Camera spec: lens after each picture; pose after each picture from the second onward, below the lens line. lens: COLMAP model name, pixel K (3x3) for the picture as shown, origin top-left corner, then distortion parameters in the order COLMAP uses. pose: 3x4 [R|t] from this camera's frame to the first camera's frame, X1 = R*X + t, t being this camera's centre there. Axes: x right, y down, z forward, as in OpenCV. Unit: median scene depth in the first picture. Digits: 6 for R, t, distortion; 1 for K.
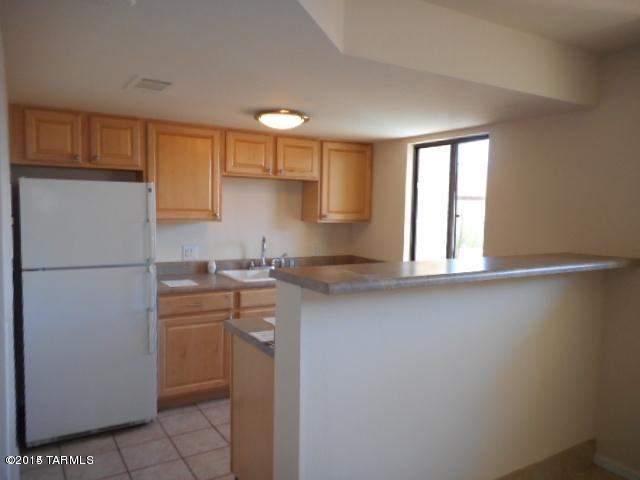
lens RADIAL K [[482.7, 0, 319.8], [0, 482.7, 240.1], [0, 0, 1]] dist [0.020625, -0.008691]
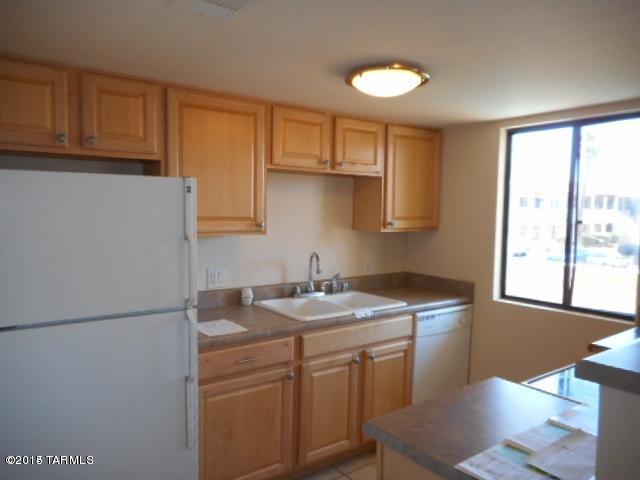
lens RADIAL K [[482.7, 0, 319.7], [0, 482.7, 241.7], [0, 0, 1]] dist [0.020625, -0.008691]
pose [[0.996066, -0.014734, 0.087382, -0.191091], [0.014892, 0.999888, -0.001153, -0.025547], [-0.087355, 0.002450, 0.996174, 0.292229]]
